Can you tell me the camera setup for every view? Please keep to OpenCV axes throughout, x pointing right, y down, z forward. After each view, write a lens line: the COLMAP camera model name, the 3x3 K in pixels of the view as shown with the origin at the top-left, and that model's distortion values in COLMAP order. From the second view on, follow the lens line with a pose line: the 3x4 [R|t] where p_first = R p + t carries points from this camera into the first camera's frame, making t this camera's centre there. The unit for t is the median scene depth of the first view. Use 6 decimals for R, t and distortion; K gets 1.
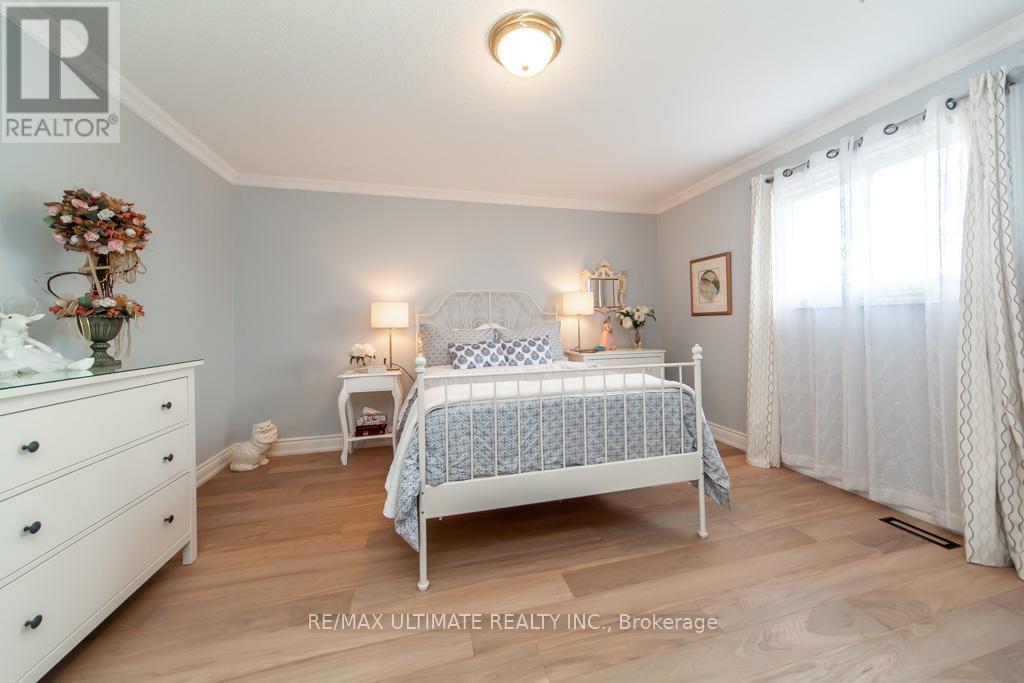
lens RADIAL K [[360.6, 0, 513.0], [0, 360.6, 325.2], [0, 0, 1]] dist [0.000774, 0.000060]
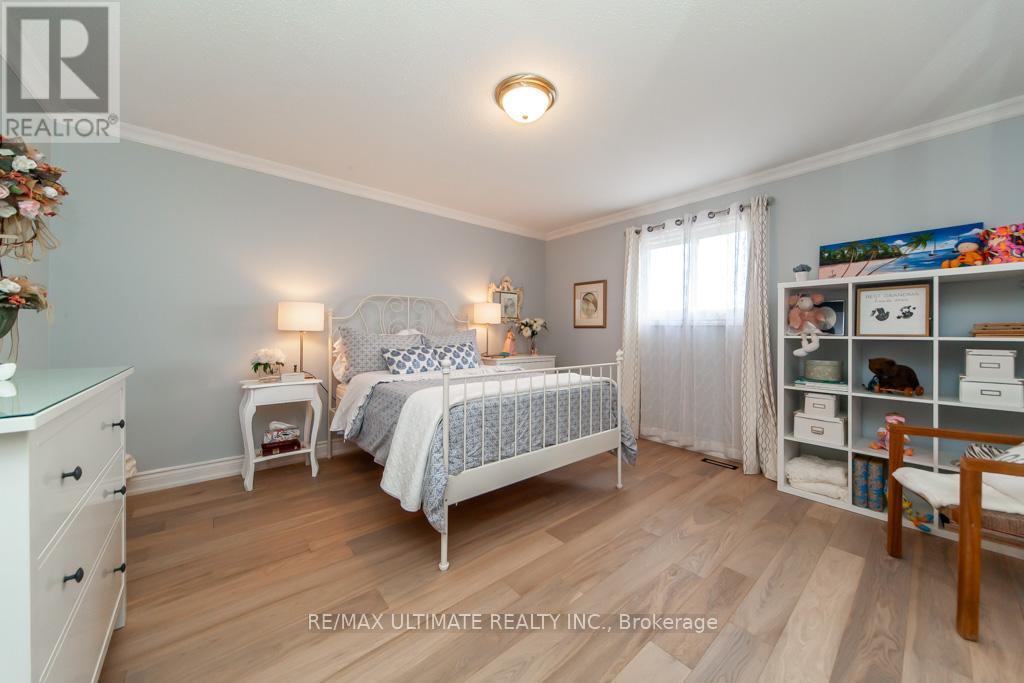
lens RADIAL K [[360.6, 0, 520.3], [0, 360.6, 337.7], [0, 0, 1]] dist [0.000774, 0.000060]
pose [[0.896546, 0.018923, 0.442546, -0.420607], [-0.024667, 0.999670, 0.007227, 0.006641], [-0.442263, -0.017395, 0.896717, -0.062835]]
